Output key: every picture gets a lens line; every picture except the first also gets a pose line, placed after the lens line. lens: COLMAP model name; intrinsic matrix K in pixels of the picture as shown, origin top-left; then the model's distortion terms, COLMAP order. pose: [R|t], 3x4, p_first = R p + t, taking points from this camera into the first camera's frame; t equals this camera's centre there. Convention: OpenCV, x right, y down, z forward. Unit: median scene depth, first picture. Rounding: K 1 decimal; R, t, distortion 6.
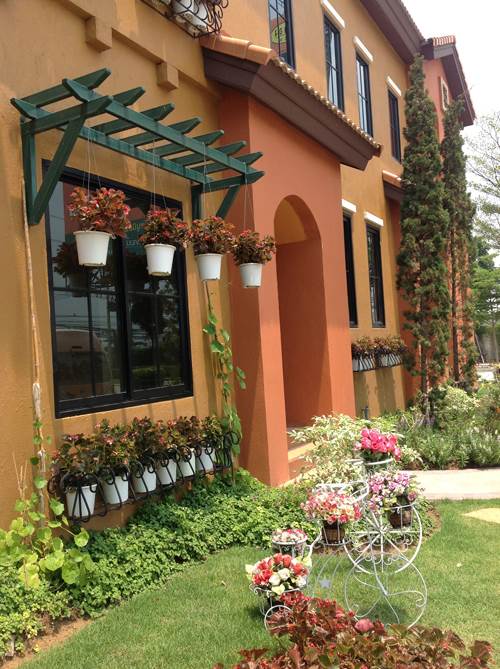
lens RADIAL K [[627.8, 0, 247.2], [0, 627.8, 332.3], [0, 0, 1]] dist [0.136592, -0.290665]
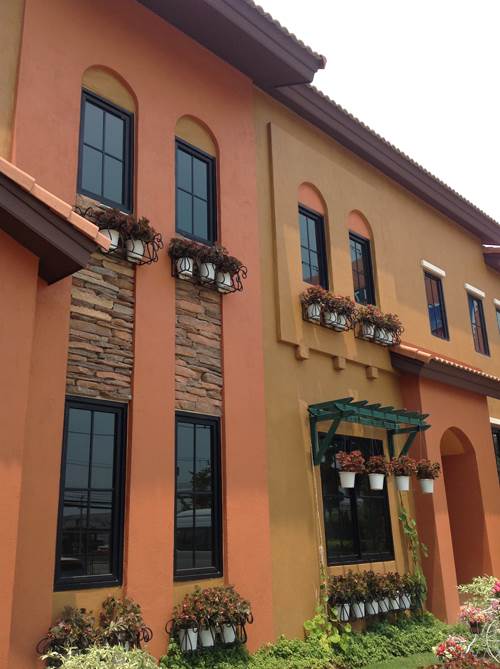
lens RADIAL K [[627.8, 0, 247.2], [0, 627.8, 332.3], [0, 0, 1]] dist [0.136592, -0.290665]
pose [[0.964661, -0.052325, -0.258246, 0.003757], [-0.016552, 0.966116, -0.257579, -0.044107], [0.262974, 0.252750, 0.931108, -0.905957]]
